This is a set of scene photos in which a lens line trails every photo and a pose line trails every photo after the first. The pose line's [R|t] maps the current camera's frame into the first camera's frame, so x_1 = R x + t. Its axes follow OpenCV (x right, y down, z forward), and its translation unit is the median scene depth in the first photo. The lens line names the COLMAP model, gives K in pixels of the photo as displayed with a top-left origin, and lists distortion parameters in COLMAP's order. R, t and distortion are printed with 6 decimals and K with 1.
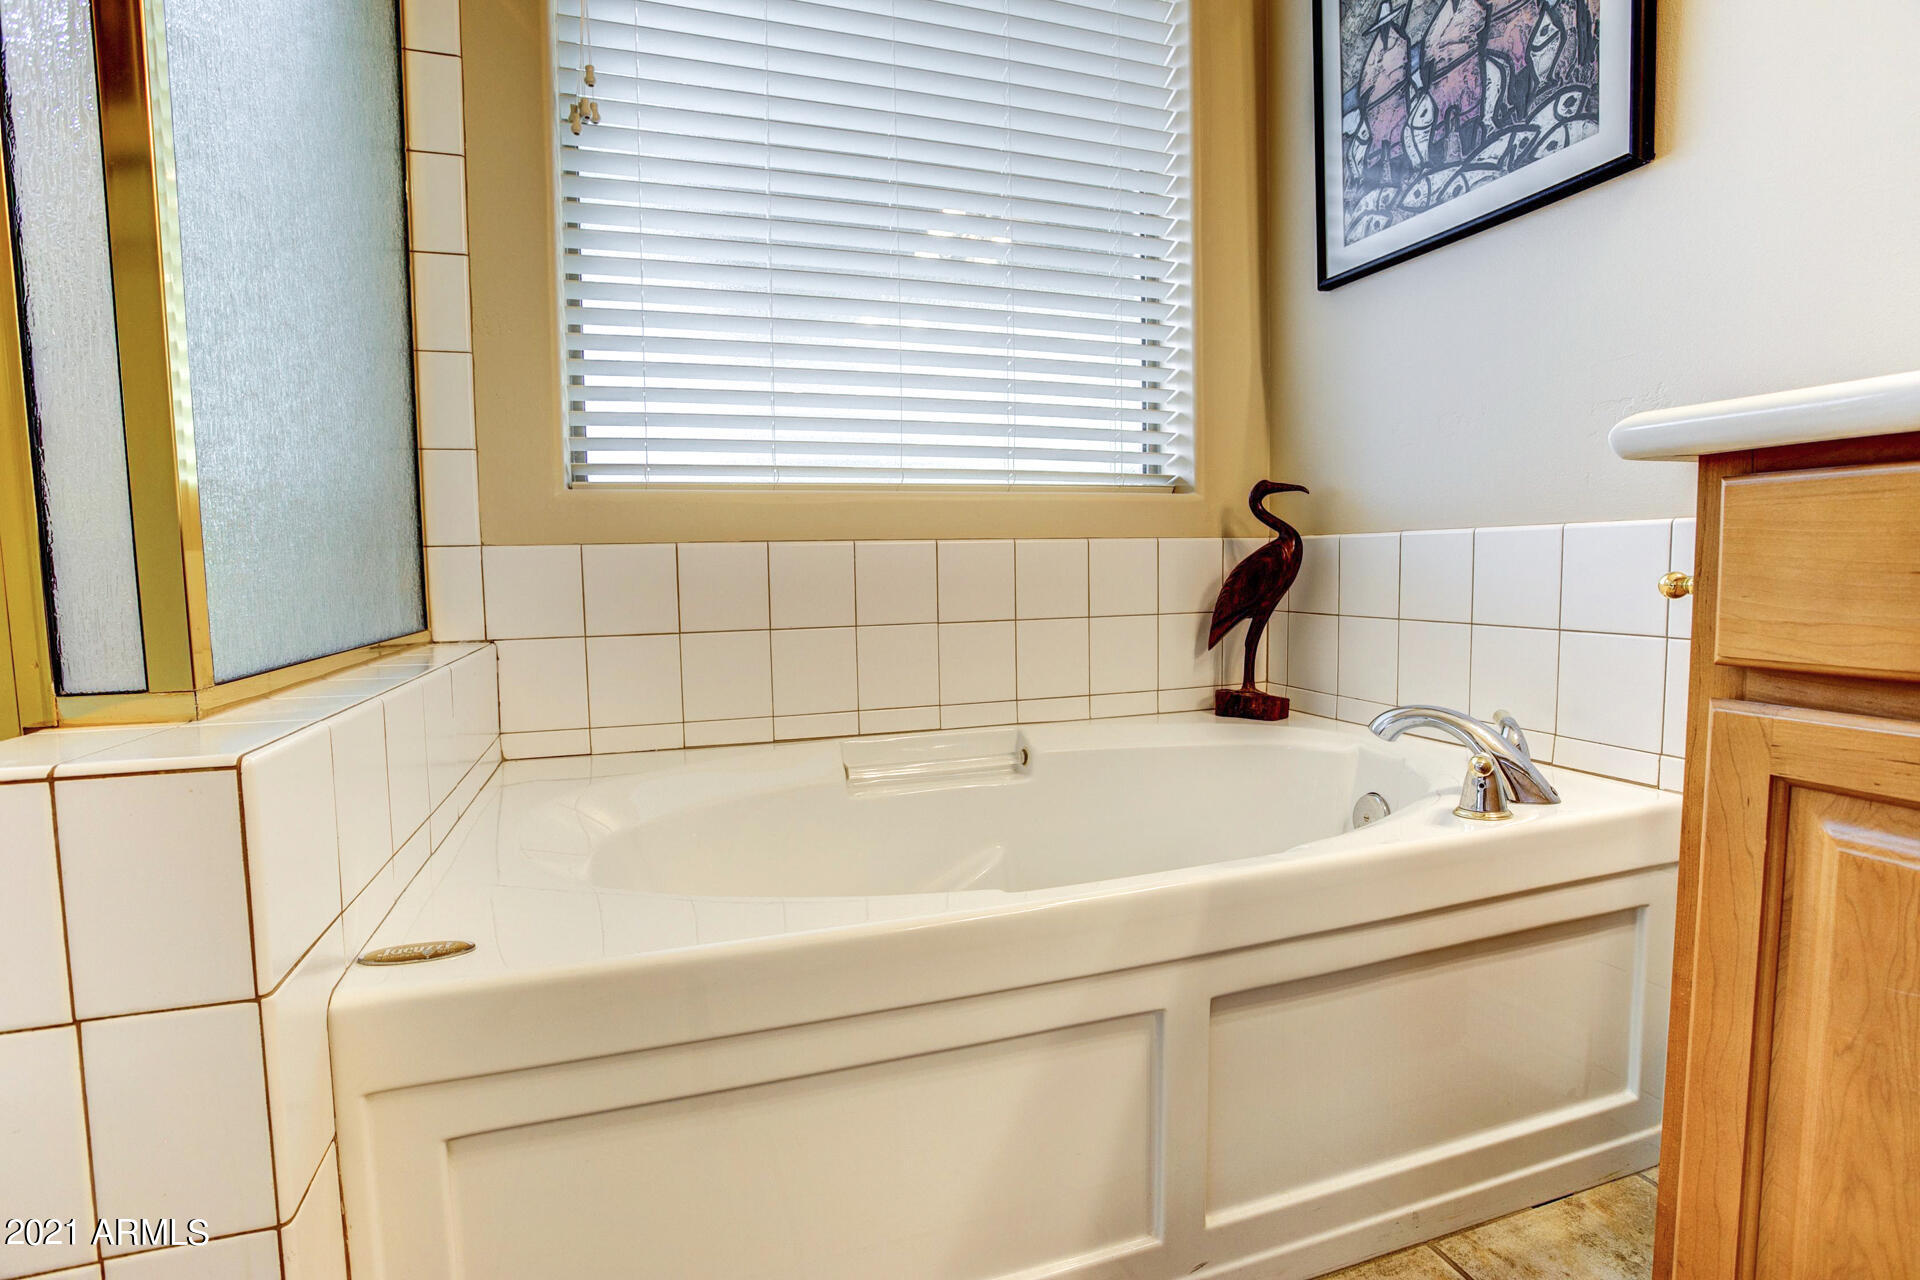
lens RADIAL K [[904.1, 0, 959.2], [0, 904.1, 631.8], [0, 0, 1]] dist [-0.037826, 0.006952]
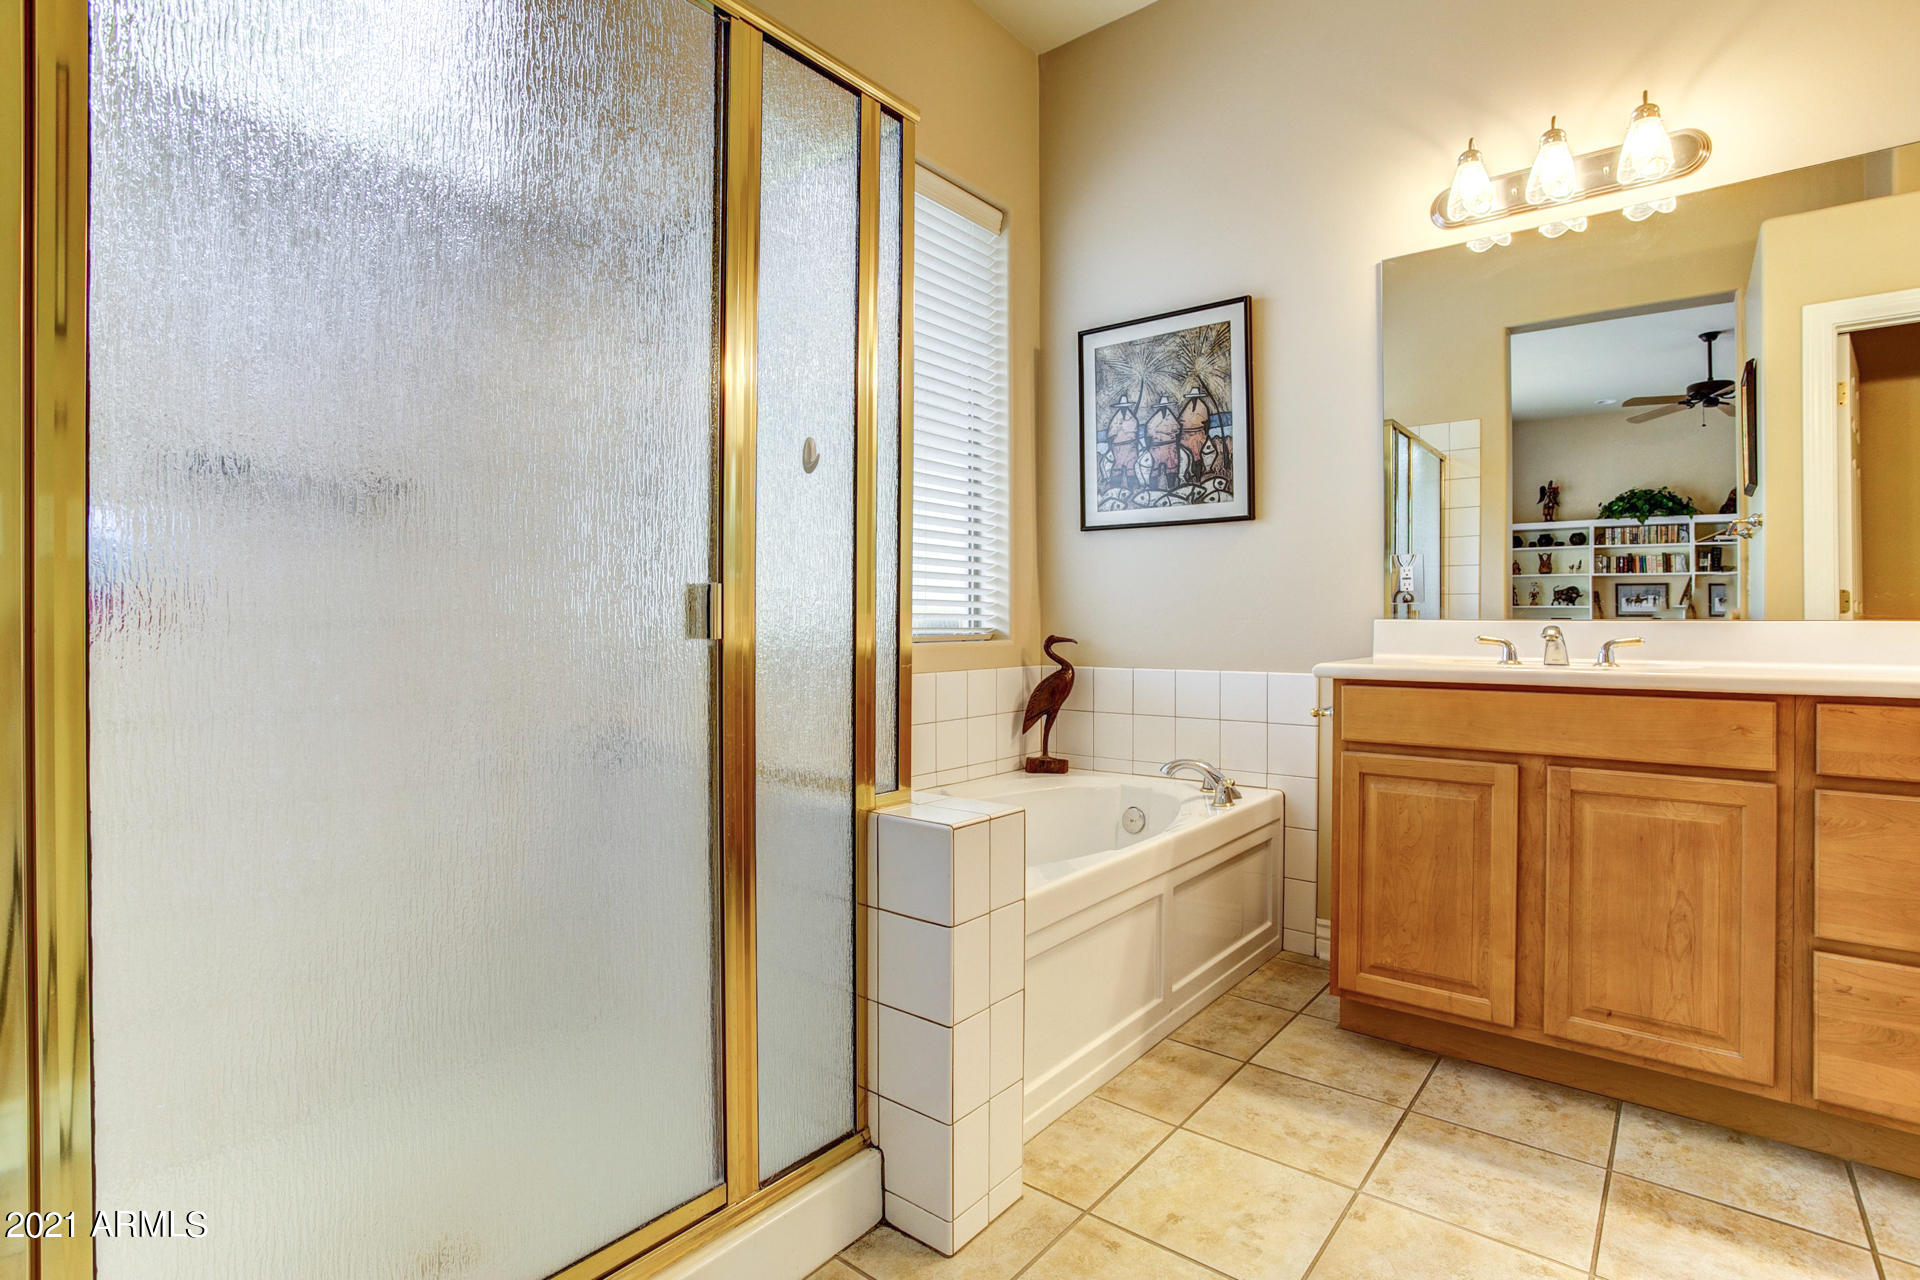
lens RADIAL K [[951.1, 0, 947.8], [0, 951.1, 630.7], [0, 0, 1]] dist [-0.028313, 0.005669]
pose [[0.846340, 0.006158, 0.532608, -0.970398], [0.030224, 0.997767, -0.059563, -0.088248], [-0.531785, 0.066508, 0.844264, -0.529075]]
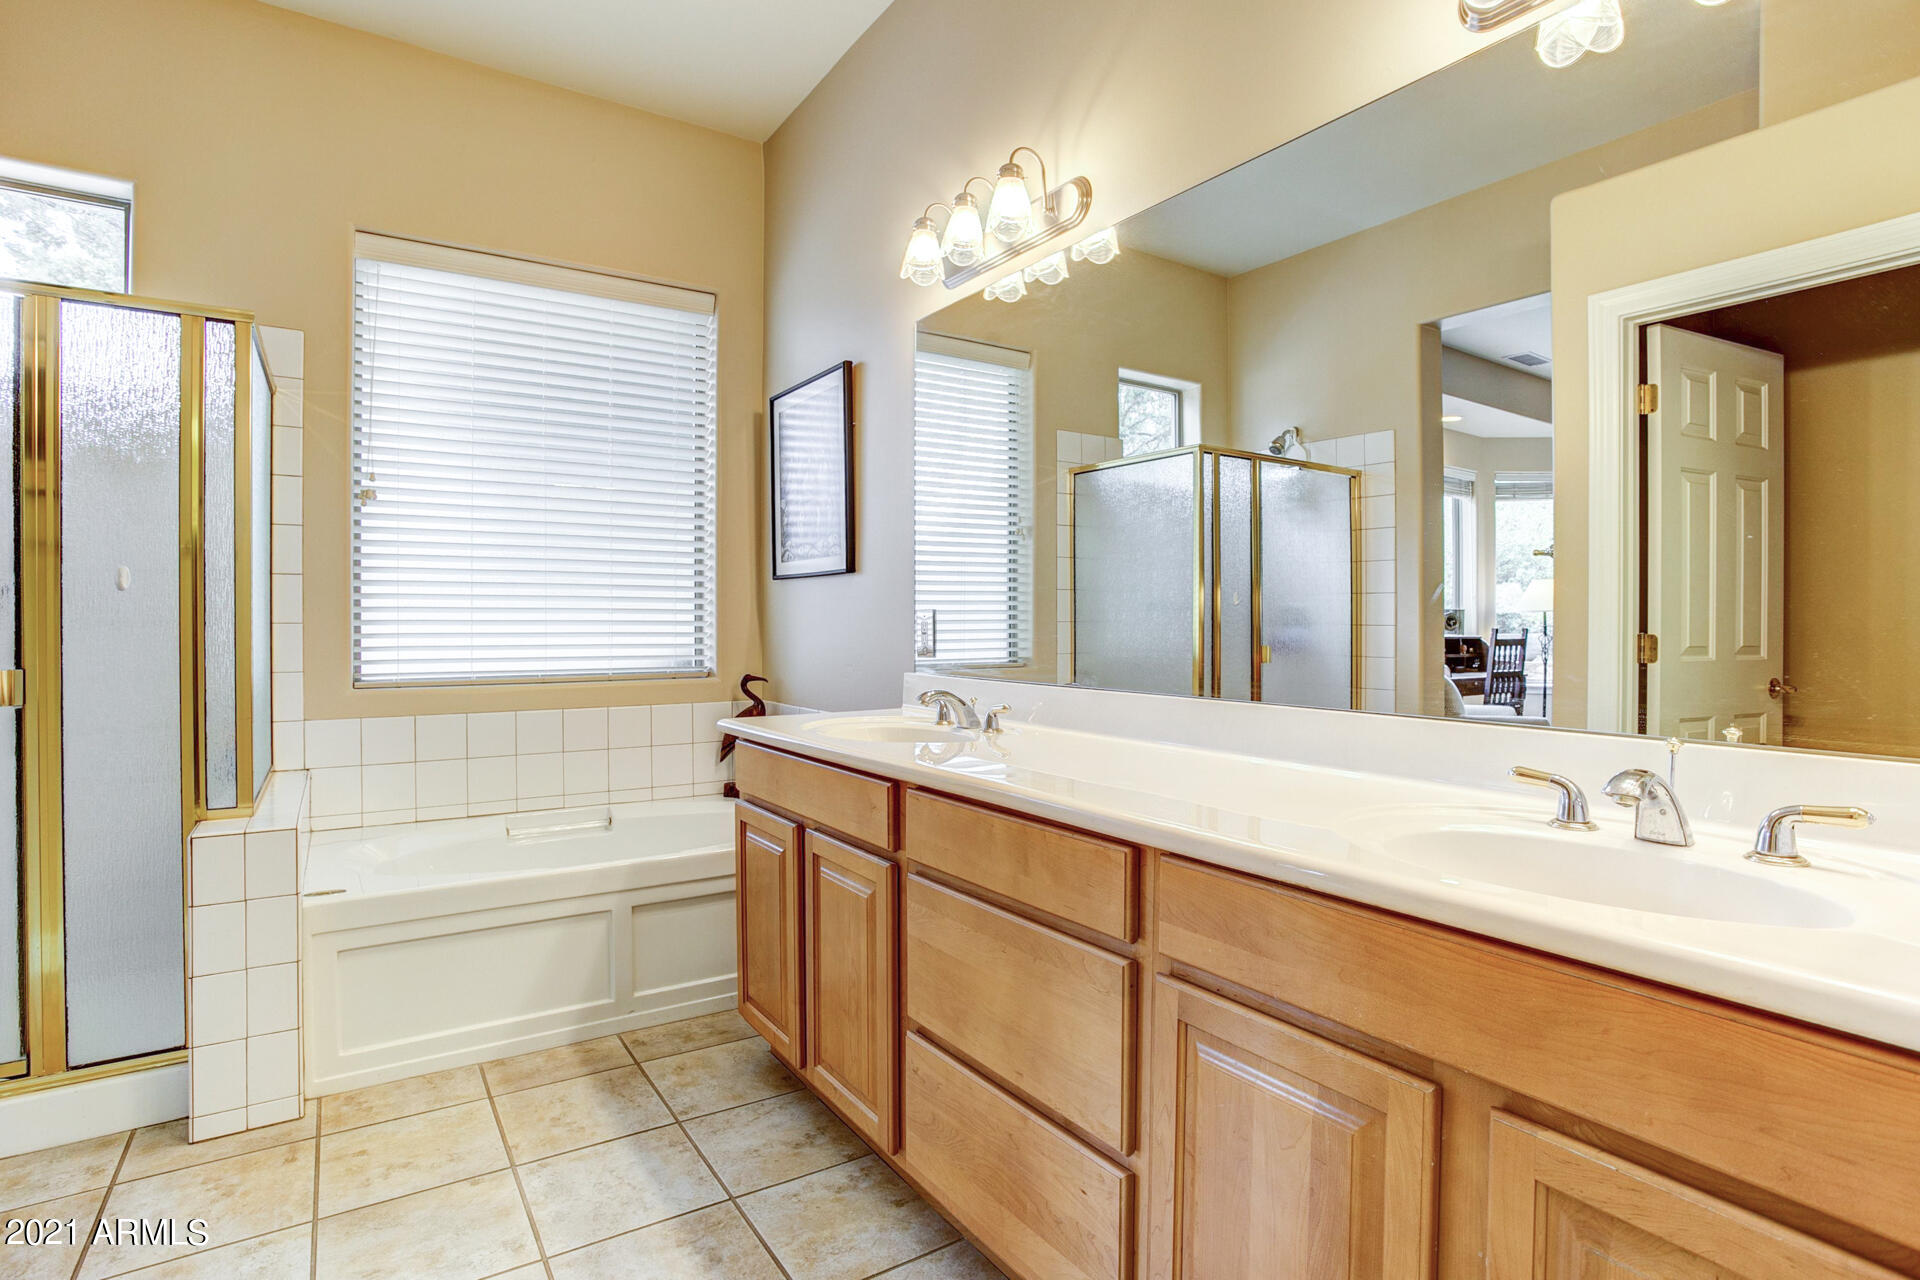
lens RADIAL K [[951.1, 0, 953.8], [0, 951.1, 643.7], [0, 0, 1]] dist [-0.028313, 0.005669]
pose [[0.971269, 0.010420, 0.237758, 0.337781], [0.002268, 0.998590, -0.053029, -0.148877], [-0.237975, 0.052044, 0.969876, -1.296210]]
